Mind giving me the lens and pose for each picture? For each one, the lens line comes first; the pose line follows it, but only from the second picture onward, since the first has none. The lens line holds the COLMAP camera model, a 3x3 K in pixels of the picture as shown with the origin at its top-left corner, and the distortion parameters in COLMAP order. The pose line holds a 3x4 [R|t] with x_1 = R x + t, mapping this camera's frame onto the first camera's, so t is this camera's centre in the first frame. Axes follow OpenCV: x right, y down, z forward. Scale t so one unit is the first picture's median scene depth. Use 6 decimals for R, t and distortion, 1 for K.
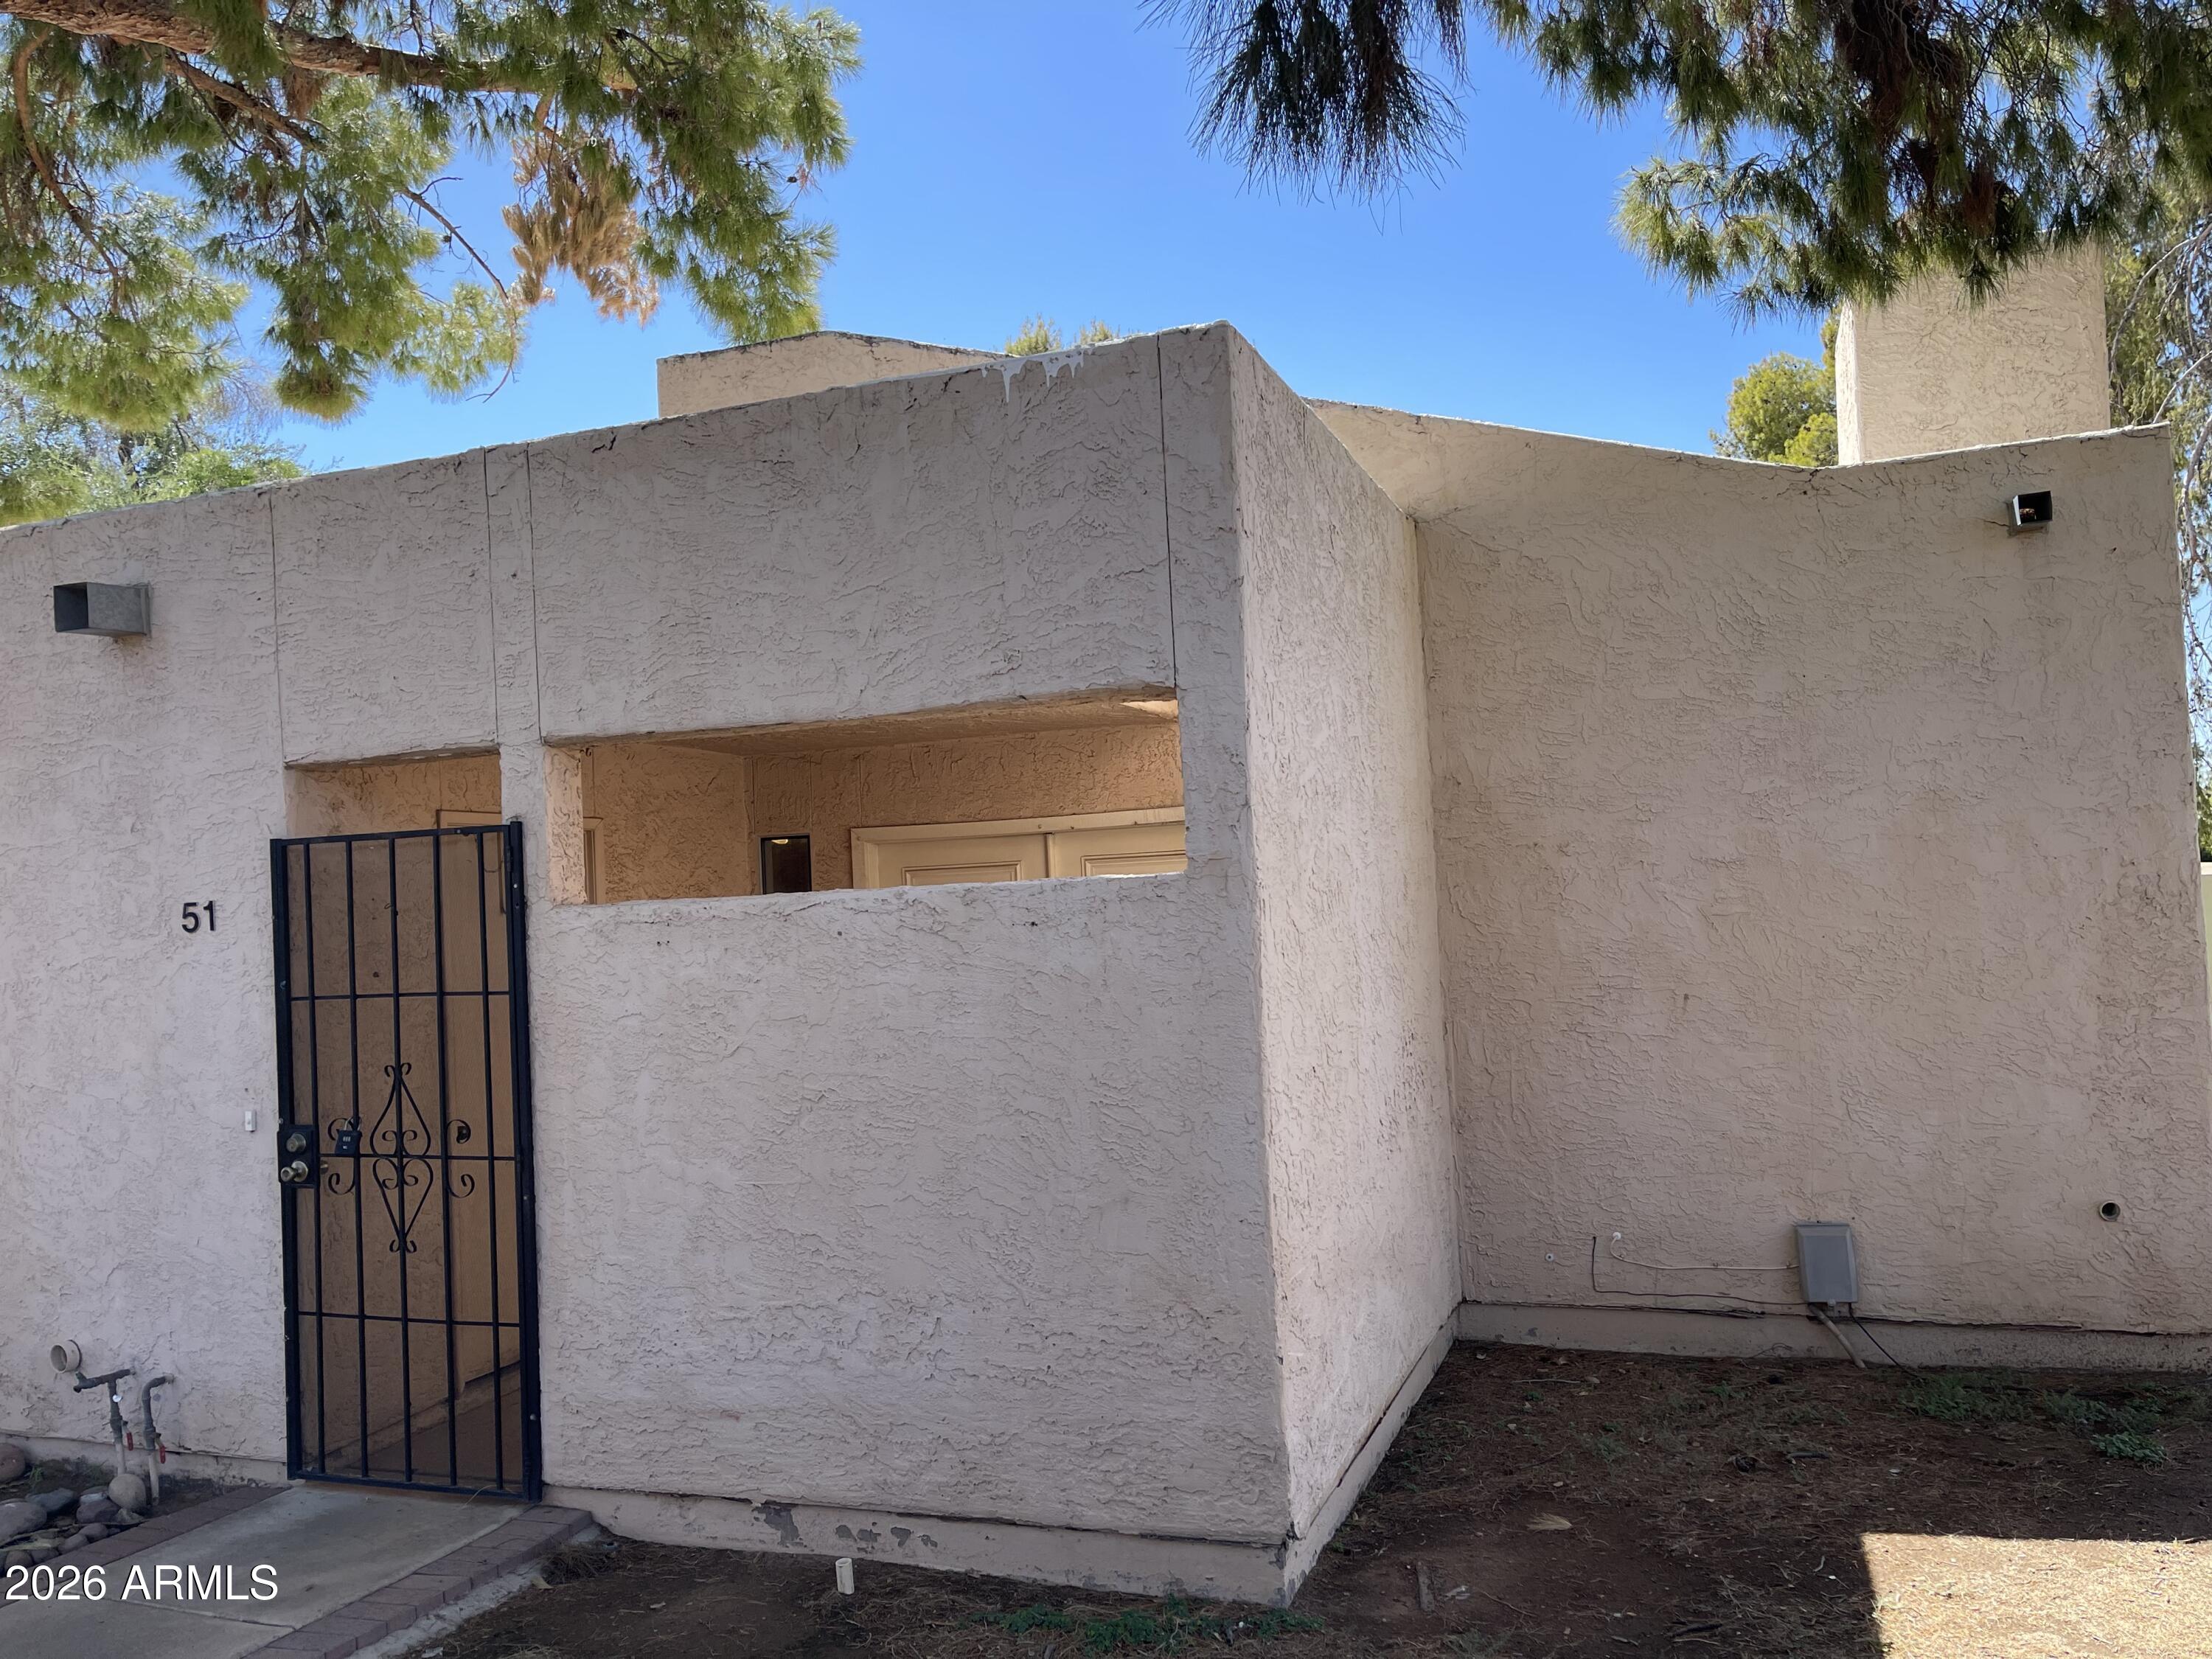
lens RADIAL K [[1678.6, 0, 1123.5], [0, 1678.6, 849.8], [0, 0, 1]] dist [0.063389, -0.075843]
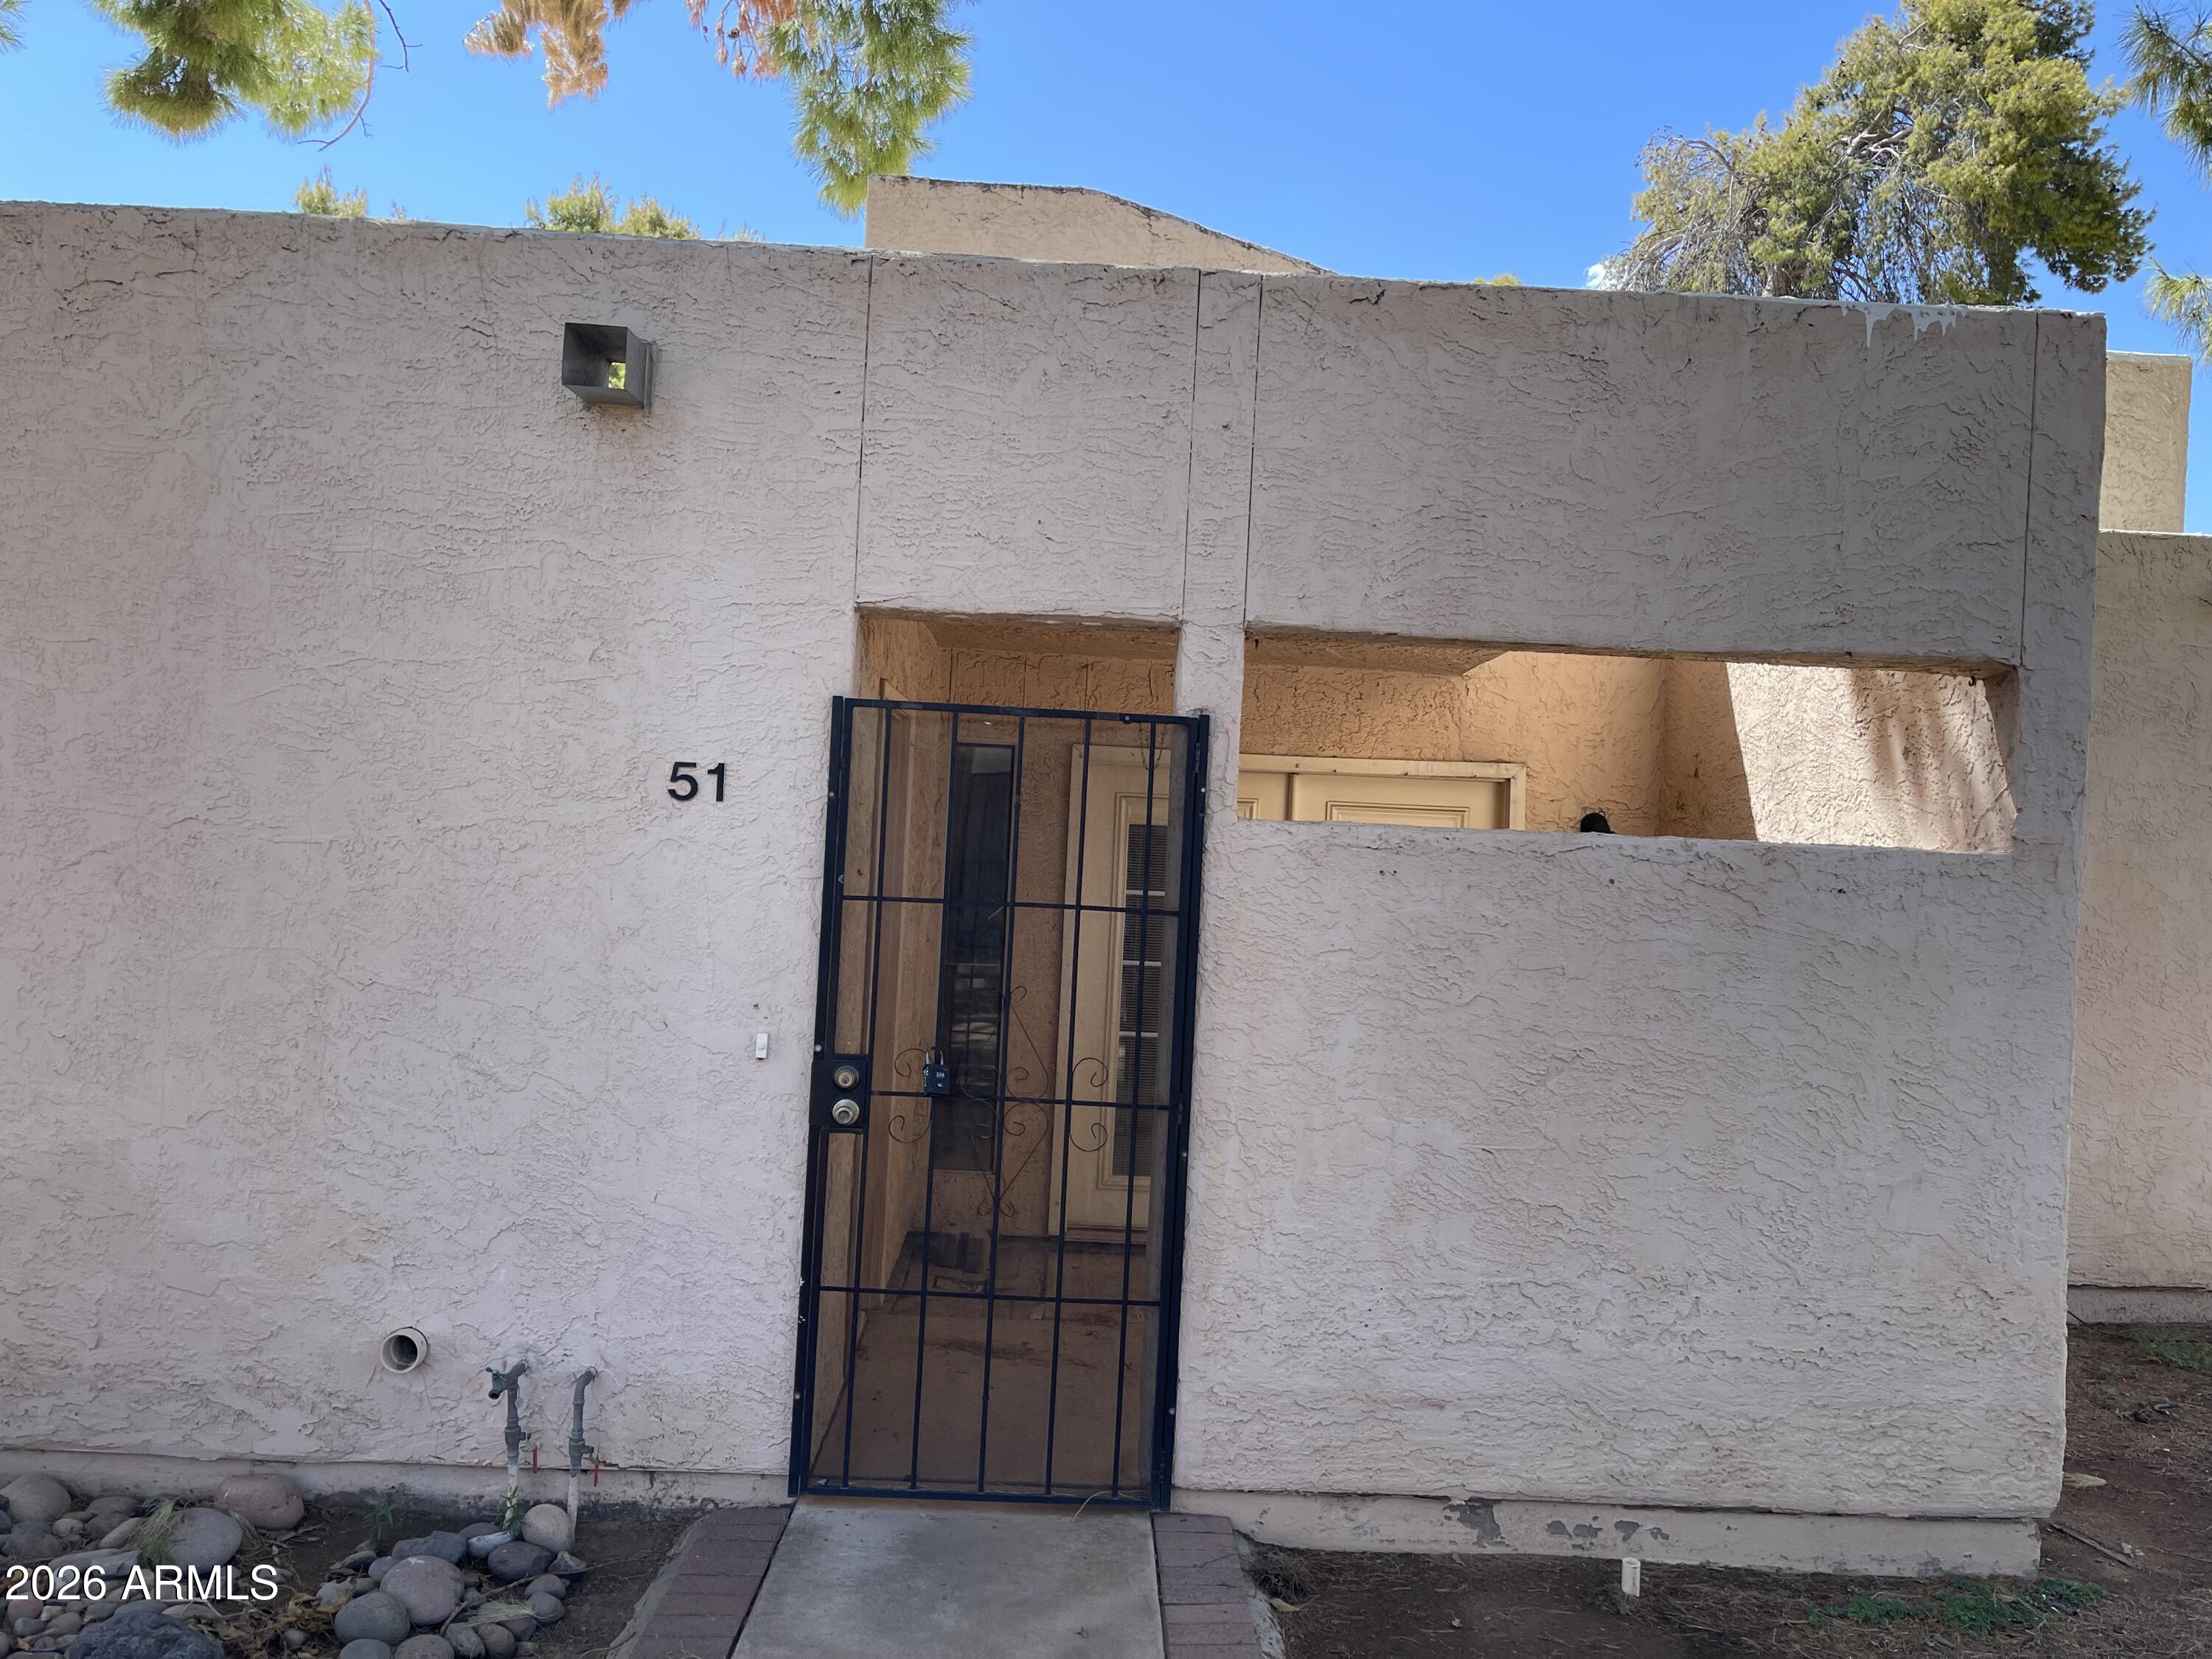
lens RADIAL K [[1678.6, 0, 1112.9], [0, 1678.6, 816.5], [0, 0, 1]] dist [0.063389, -0.075843]
pose [[0.922955, 0.096262, 0.372677, -0.713884], [-0.101424, 0.994827, -0.005781, 0.044110], [-0.371305, -0.032463, 0.927943, 0.228153]]
